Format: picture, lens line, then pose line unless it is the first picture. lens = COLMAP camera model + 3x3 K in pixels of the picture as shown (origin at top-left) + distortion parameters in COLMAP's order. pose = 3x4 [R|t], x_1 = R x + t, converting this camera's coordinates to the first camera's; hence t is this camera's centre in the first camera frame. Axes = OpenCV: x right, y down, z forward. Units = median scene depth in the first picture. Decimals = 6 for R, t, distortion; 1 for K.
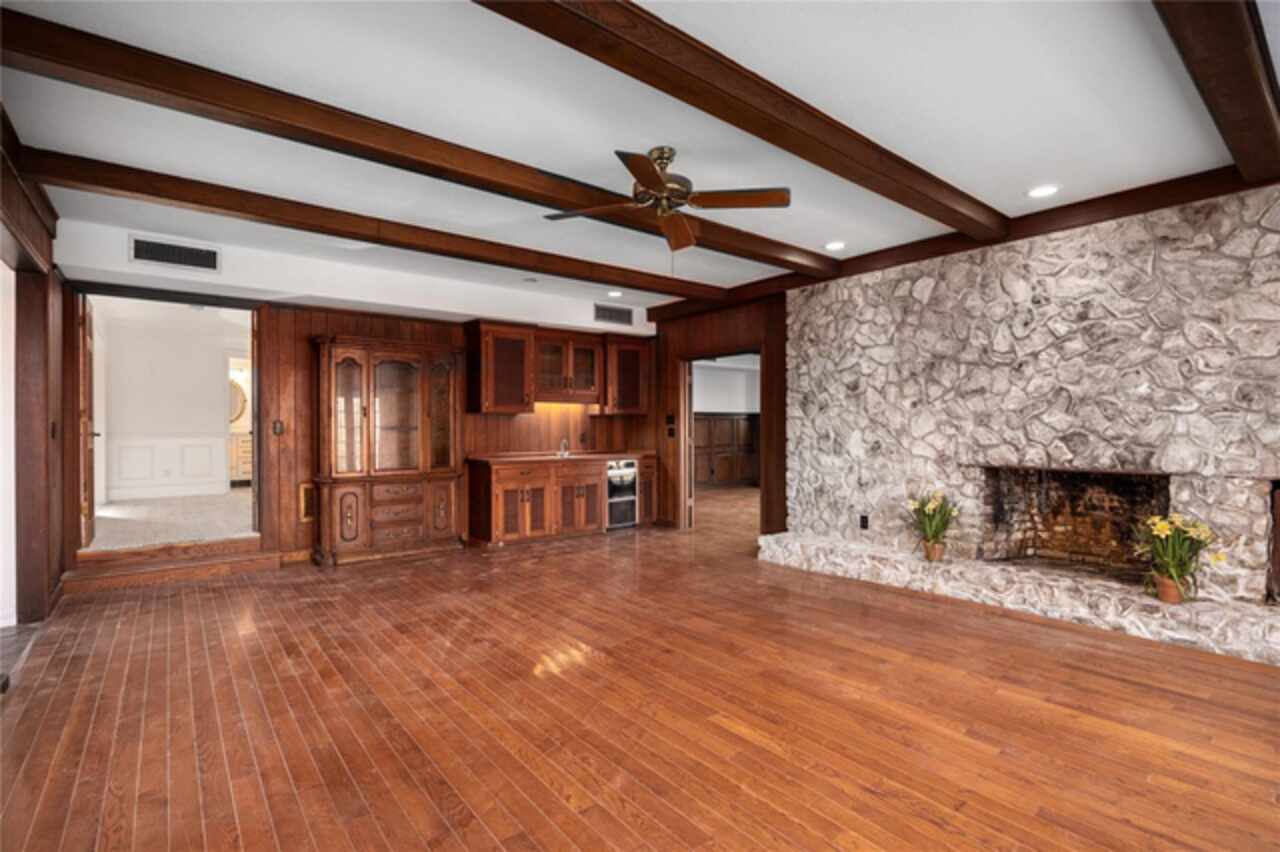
lens RADIAL K [[595.5, 0, 642.4], [0, 595.5, 430.1], [0, 0, 1]] dist [-0.006795, -0.000525]
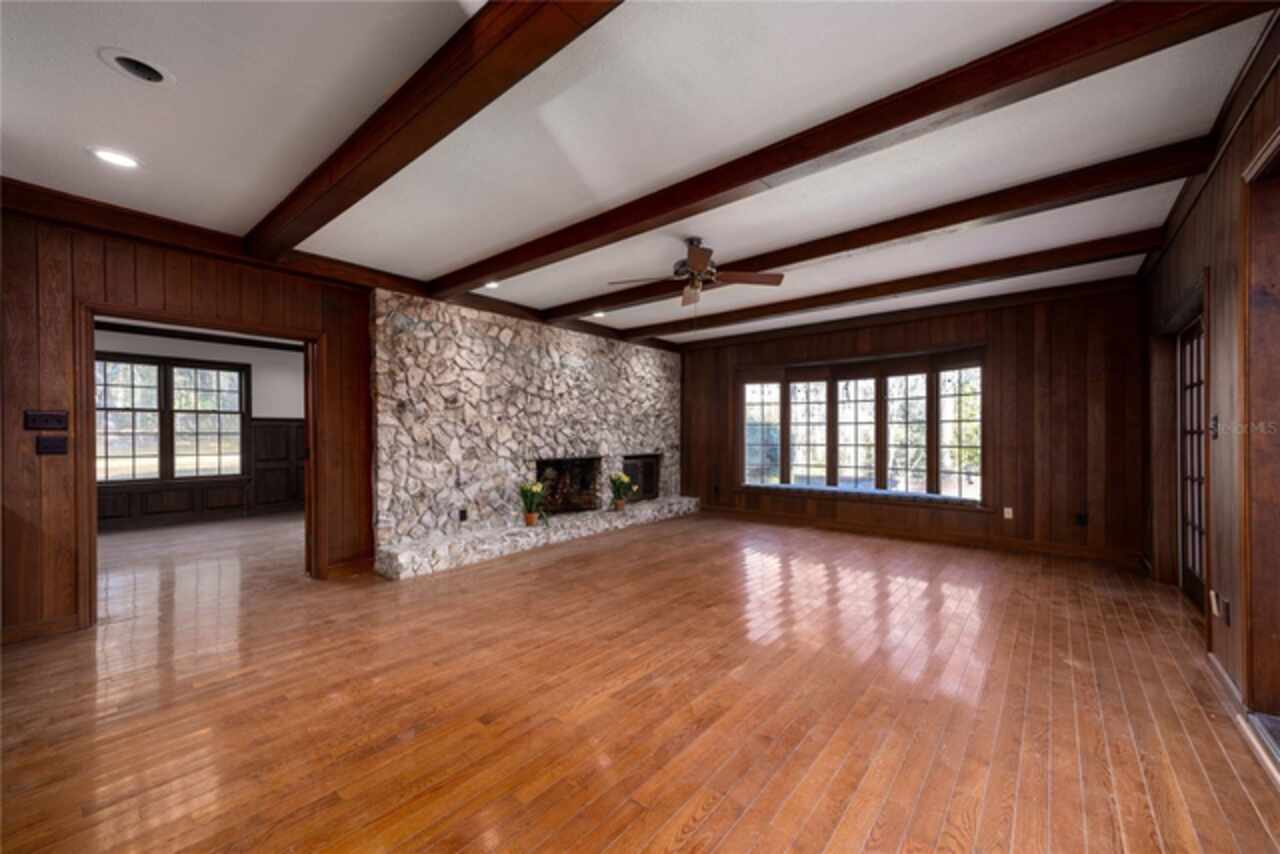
lens RADIAL K [[496.7, 0, 652.9], [0, 496.7, 436.4], [0, 0, 1]] dist [0.008887, 0.000686]
pose [[-0.211606, 0.004389, 0.977345, -0.863054], [0.009076, 0.999956, -0.002525, 0.003597], [-0.977313, 0.008336, -0.211637, 1.061243]]
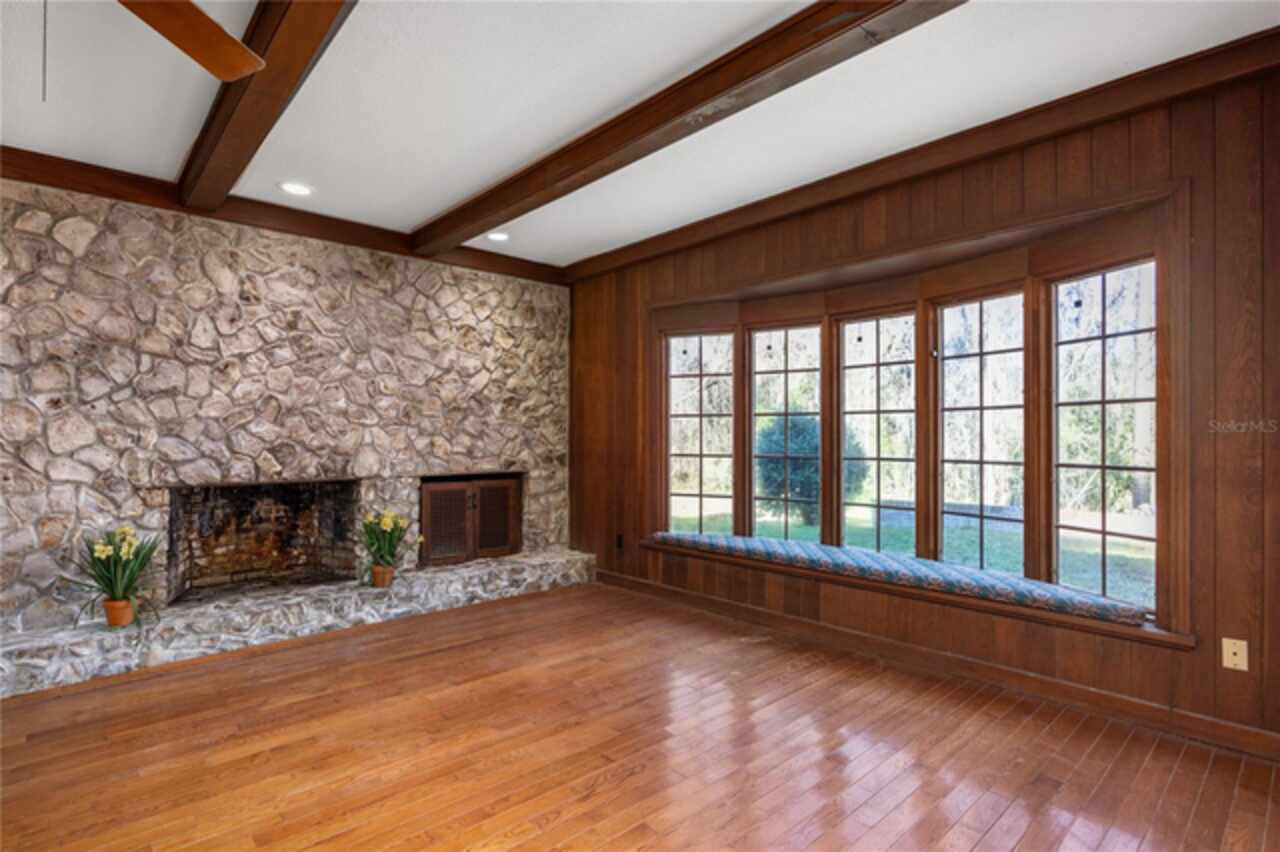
lens RADIAL K [[643.4, 0, 640.1], [0, 643.4, 435.4], [0, 0, 1]] dist [0.000968, -0.003523]
pose [[-0.065059, 0.003839, 0.997874, -0.348639], [0.005353, 0.999980, -0.003498, -0.002010], [-0.997867, 0.005114, -0.065078, 0.472640]]
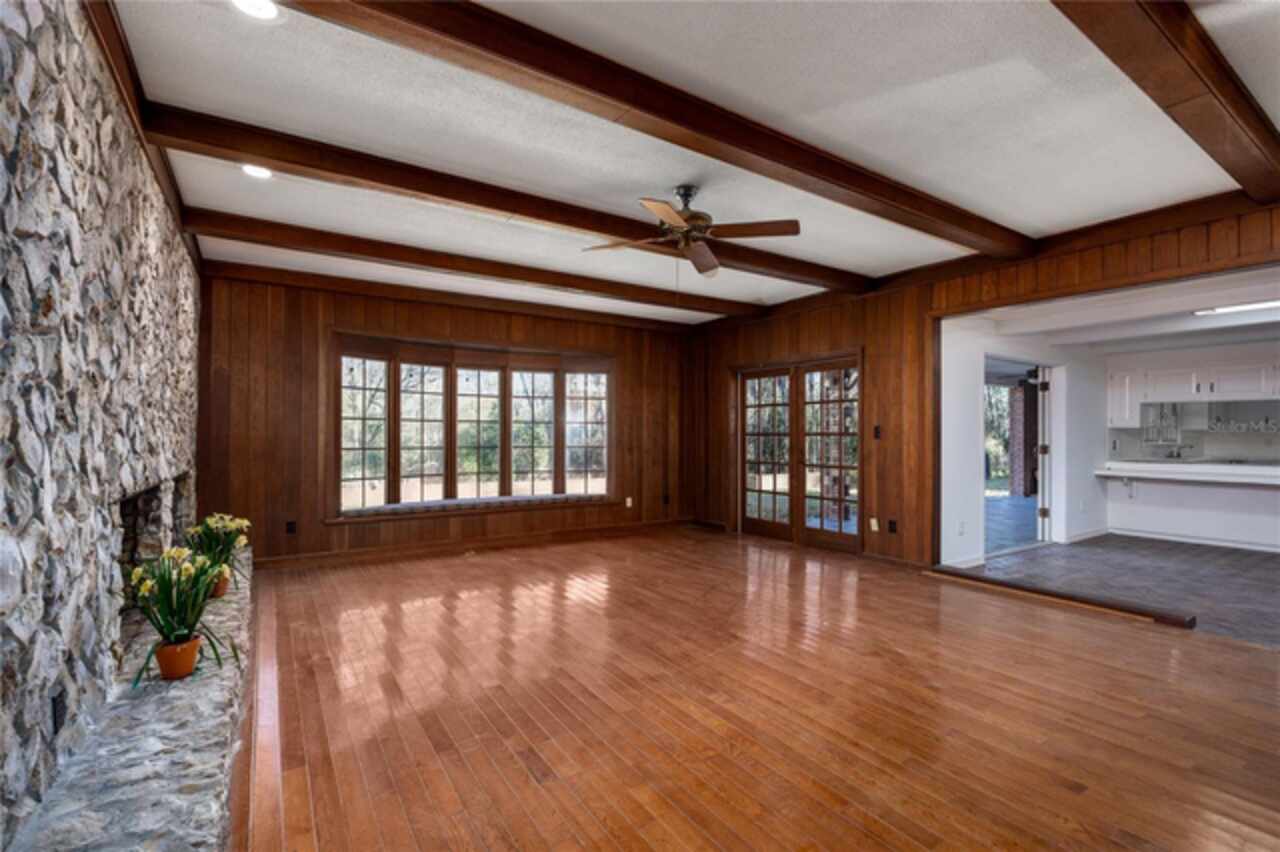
lens RADIAL K [[573.2, 0, 644.5], [0, 573.2, 436.0], [0, 0, 1]] dist [-0.010707, 0.000221]
pose [[-0.996037, 0.004555, 0.088824, 0.011458], [0.005074, 0.999971, 0.005617, -0.004020], [-0.088796, 0.006046, -0.996031, 1.635314]]
